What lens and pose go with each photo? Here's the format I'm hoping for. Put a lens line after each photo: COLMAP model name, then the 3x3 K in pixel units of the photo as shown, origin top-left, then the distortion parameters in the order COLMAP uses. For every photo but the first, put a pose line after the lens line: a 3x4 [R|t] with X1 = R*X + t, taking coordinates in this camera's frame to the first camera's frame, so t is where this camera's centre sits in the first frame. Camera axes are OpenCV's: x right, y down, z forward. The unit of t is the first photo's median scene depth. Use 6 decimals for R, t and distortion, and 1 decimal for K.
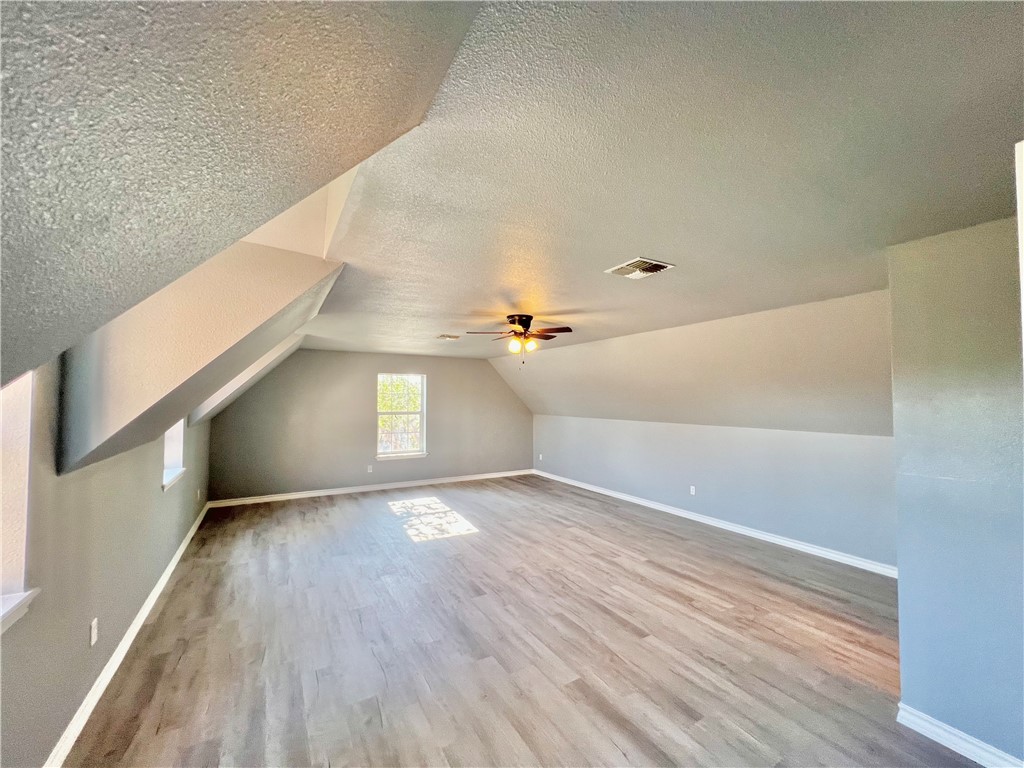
lens RADIAL K [[410.5, 0, 515.0], [0, 410.5, 387.1], [0, 0, 1]] dist [0.001230, 0.000431]
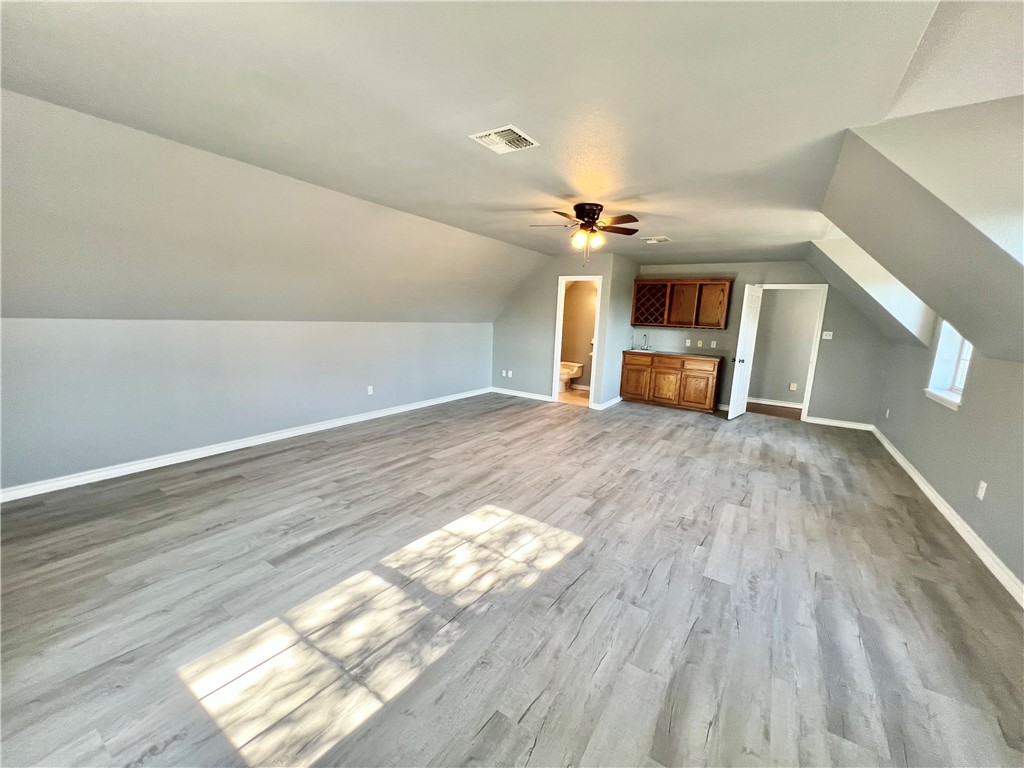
lens RADIAL K [[410.5, 0, 516.3], [0, 410.5, 383.6], [0, 0, 1]] dist [0.001230, 0.000431]
pose [[-0.447645, -0.167893, 0.878308, -0.719004], [-0.068154, 0.985765, 0.153698, 0.082487], [-0.891610, 0.008942, -0.452715, 1.433227]]
